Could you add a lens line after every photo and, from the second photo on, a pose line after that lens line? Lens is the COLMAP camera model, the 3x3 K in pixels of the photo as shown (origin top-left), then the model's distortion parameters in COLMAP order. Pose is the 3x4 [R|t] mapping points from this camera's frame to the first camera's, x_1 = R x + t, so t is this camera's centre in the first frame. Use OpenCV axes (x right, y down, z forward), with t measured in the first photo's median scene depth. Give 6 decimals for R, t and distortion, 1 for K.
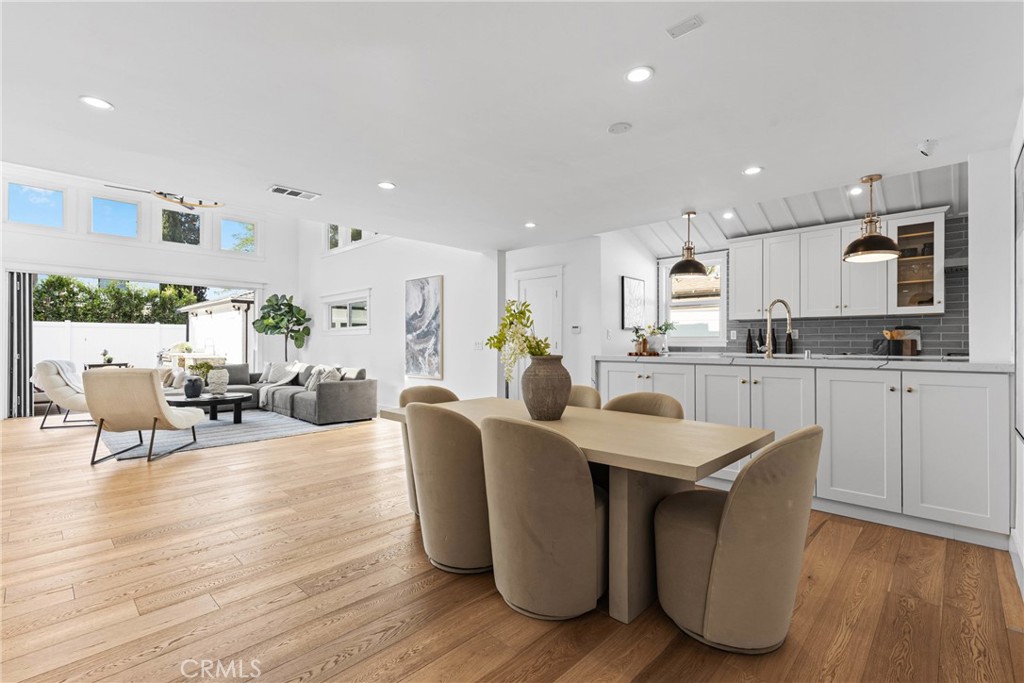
lens RADIAL K [[460.3, 0, 506.1], [0, 460.3, 340.4], [0, 0, 1]] dist [0.007169, -0.000610]
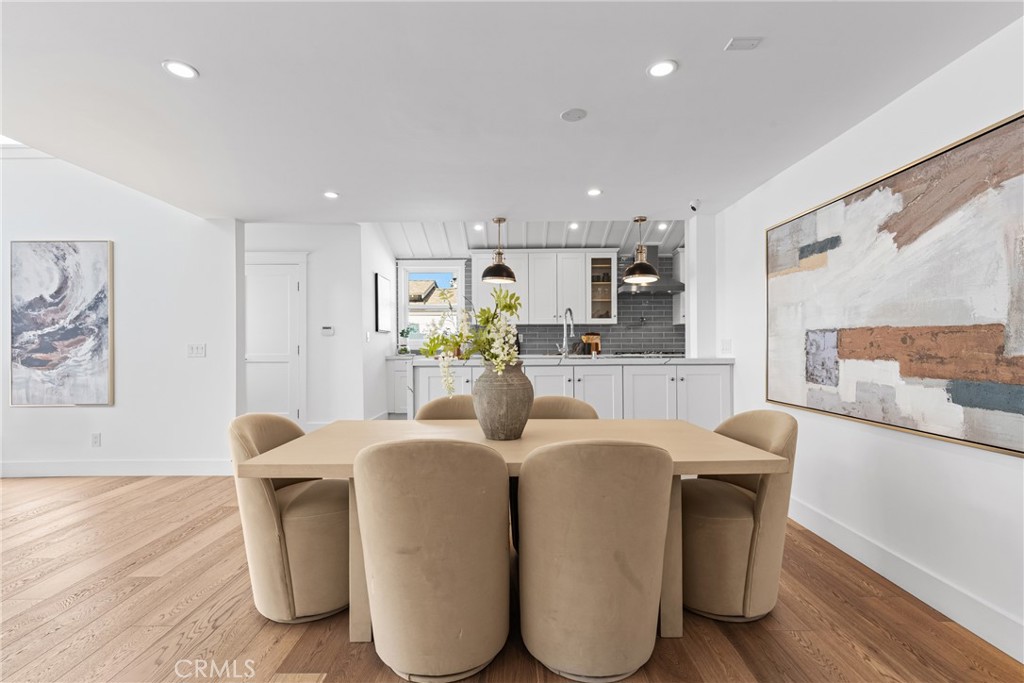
lens RADIAL K [[460.3, 0, 508.0], [0, 460.3, 345.2], [0, 0, 1]] dist [0.007169, -0.000610]
pose [[0.719049, -0.002440, 0.694955, -0.189766], [0.001147, 0.999997, 0.002323, 0.001225], [-0.694958, -0.000873, 0.719049, 0.160492]]
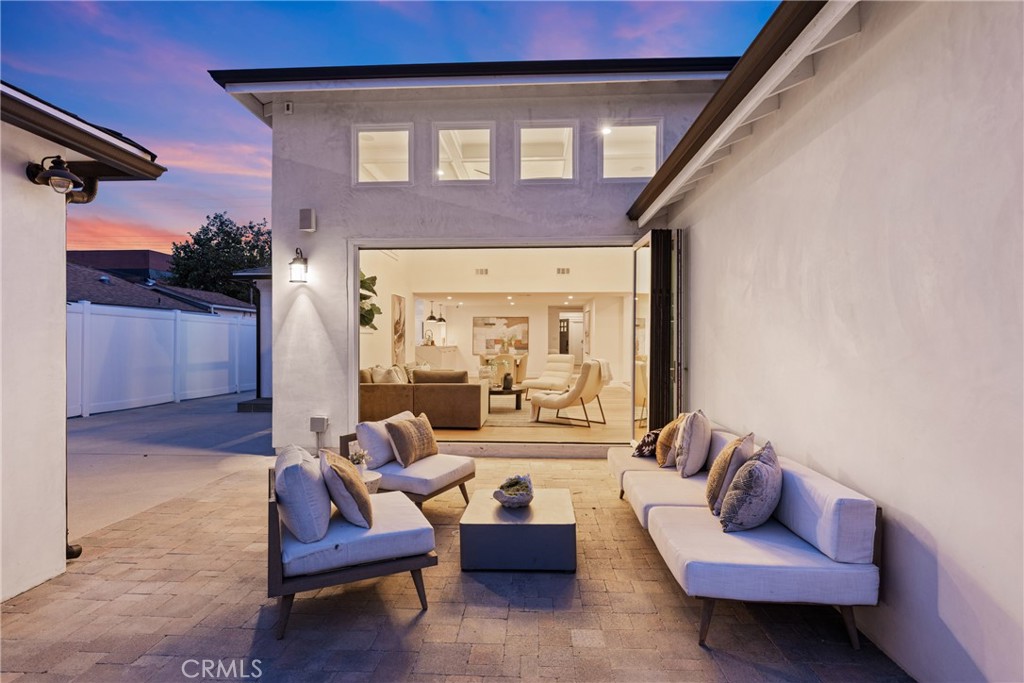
lens RADIAL K [[533.7, 0, 510.3], [0, 533.7, 343.1], [0, 0, 1]] dist [0.011850, 0.001110]
pose [[-0.673850, -0.007419, 0.738831, -1.710135], [-0.009504, 0.999954, 0.001373, 0.002894], [-0.738807, -0.006097, -0.673890, 1.961637]]
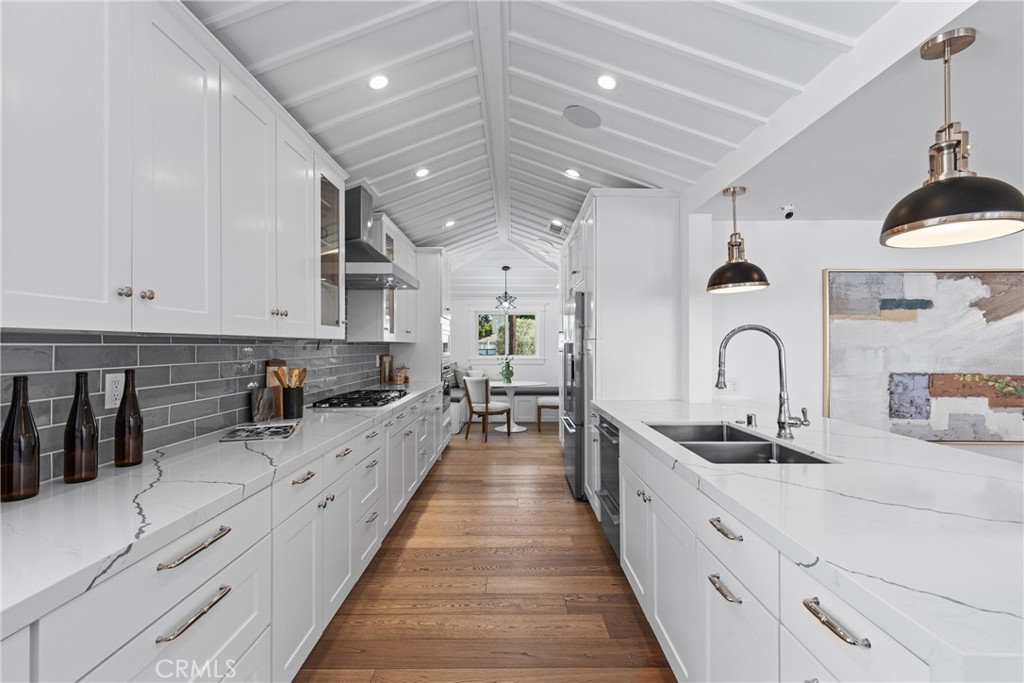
lens RADIAL K [[460.3, 0, 510.6], [0, 460.3, 341.3], [0, 0, 1]] dist [0.007169, -0.000610]
pose [[-0.694760, 0.003539, 0.719233, 0.238597], [-0.007054, 0.999906, -0.011734, -0.036855], [-0.719207, -0.013225, -0.694670, 0.916376]]
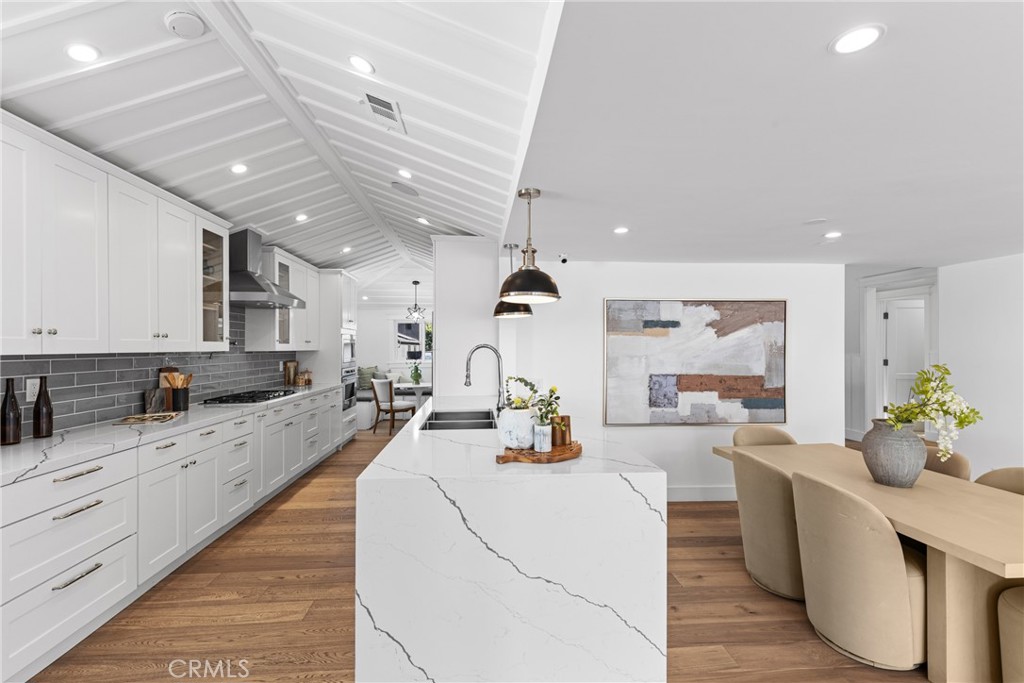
lens RADIAL K [[460.3, 0, 509.6], [0, 460.3, 346.1], [0, 0, 1]] dist [0.007169, -0.000610]
pose [[-0.746353, -0.000619, 0.665551, 0.016031], [-0.005596, 0.999970, -0.005345, -0.048370], [-0.665527, -0.007714, -0.746334, 0.920516]]
